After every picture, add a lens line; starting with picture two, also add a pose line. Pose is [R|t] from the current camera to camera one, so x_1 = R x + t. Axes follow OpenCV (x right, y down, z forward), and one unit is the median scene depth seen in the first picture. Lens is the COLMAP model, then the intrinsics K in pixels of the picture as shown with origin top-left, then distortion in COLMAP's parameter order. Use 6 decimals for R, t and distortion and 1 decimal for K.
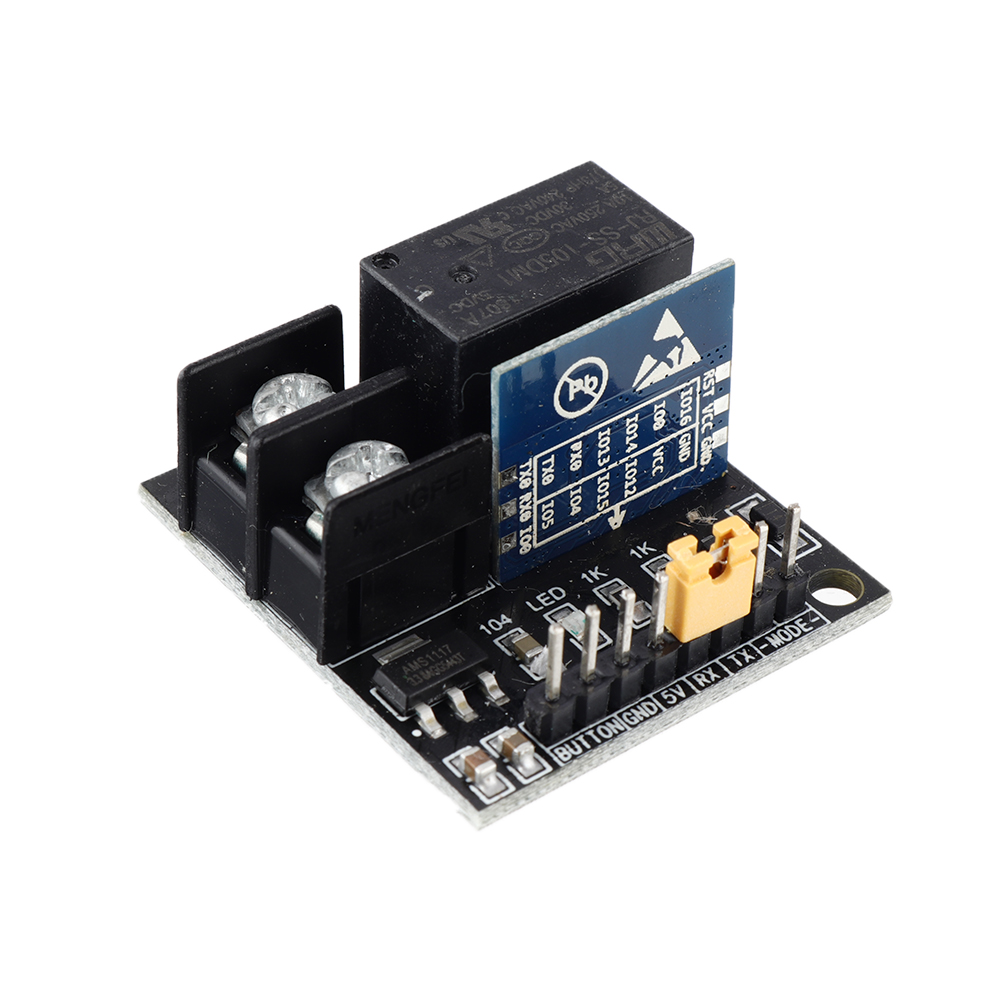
lens RADIAL K [[3414.9, 0, 500.0], [0, 3414.9, 500.0], [0, 0, 1]] dist [0.116643, -0.115164]
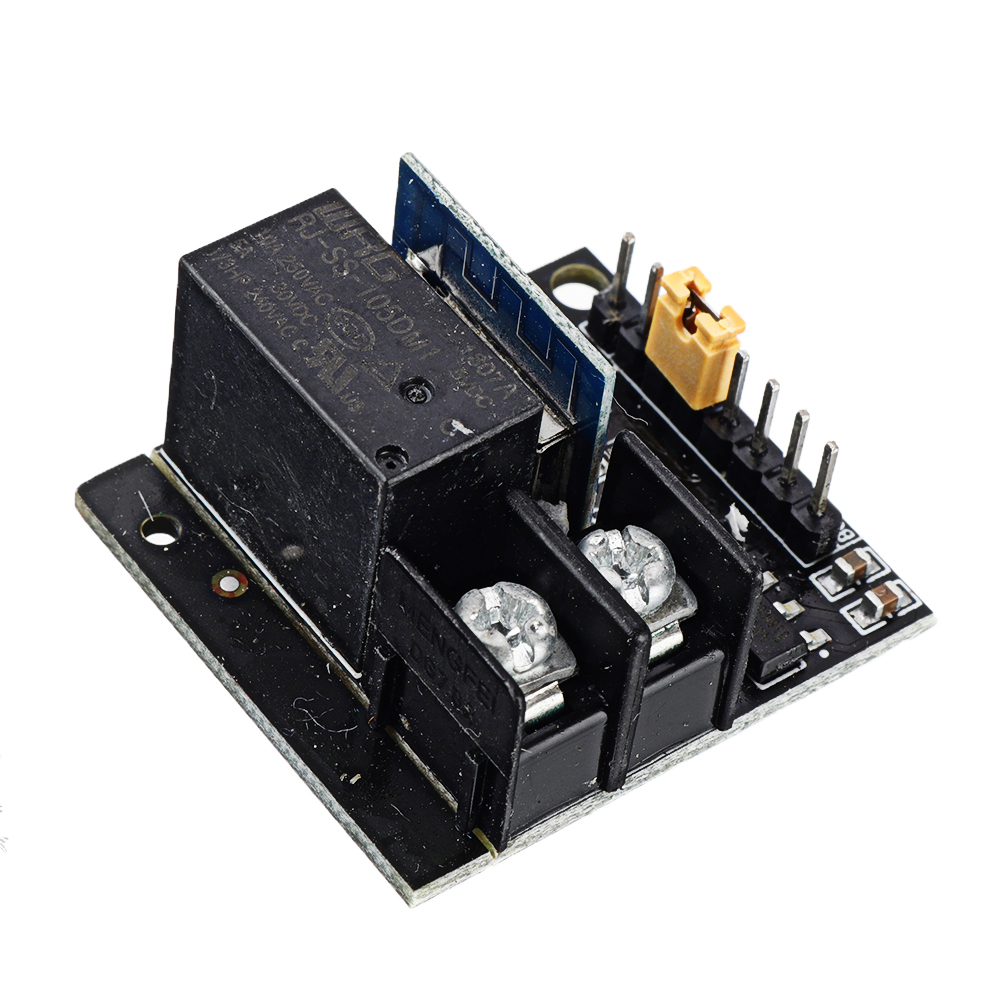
lens RADIAL K [[4264.7, 0, 531.8], [0, 4264.7, 500.8], [0, 0, 1]] dist [0.246520, 2.996049]
pose [[0.016743, -0.776195, 0.630271, -0.698361], [0.559016, 0.529900, 0.637736, -0.710850], [-0.828988, 0.341653, 0.442777, 0.523359]]
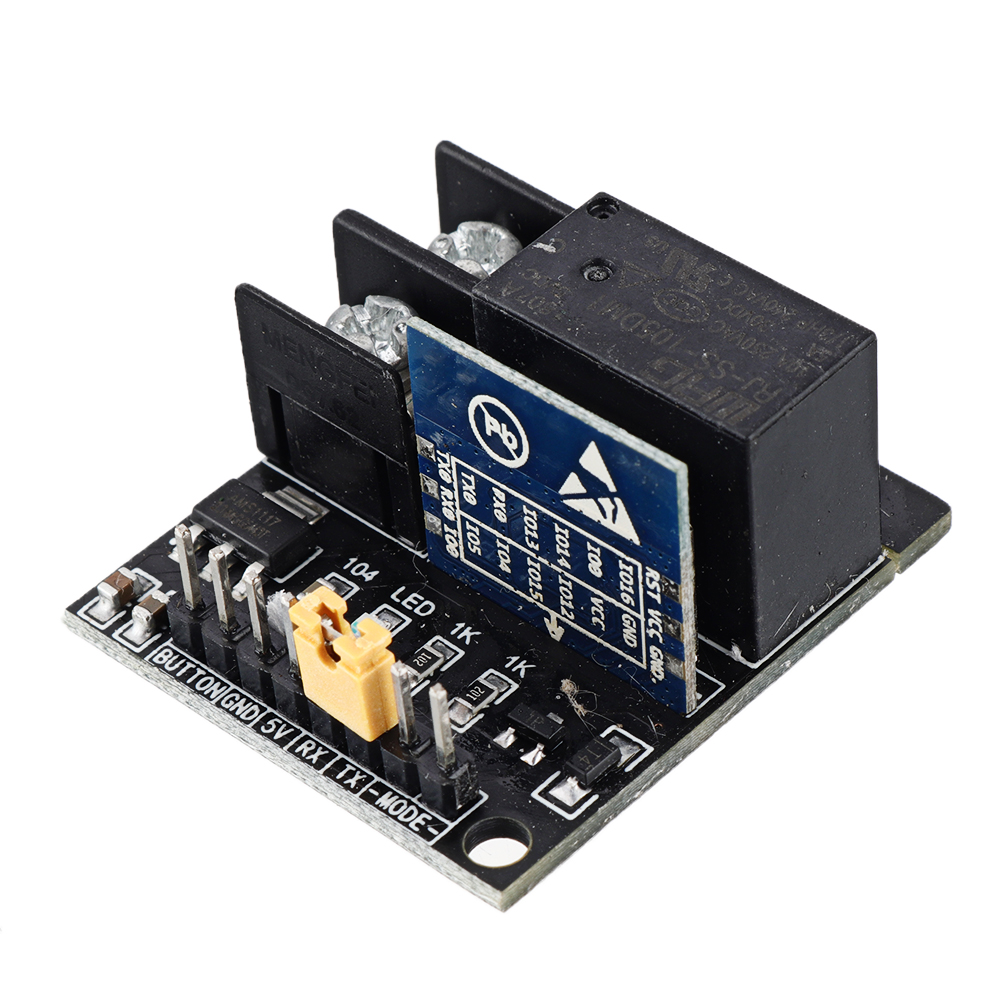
lens RADIAL K [[4264.7, 0, 531.8], [0, 4264.7, 500.8], [0, 0, 1]] dist [0.246520, 2.996049]
pose [[0.164852, 0.645059, -0.746138, 0.811393], [-0.582221, 0.674269, 0.454291, -0.498194], [0.796142, 0.359527, 0.486721, 0.499540]]
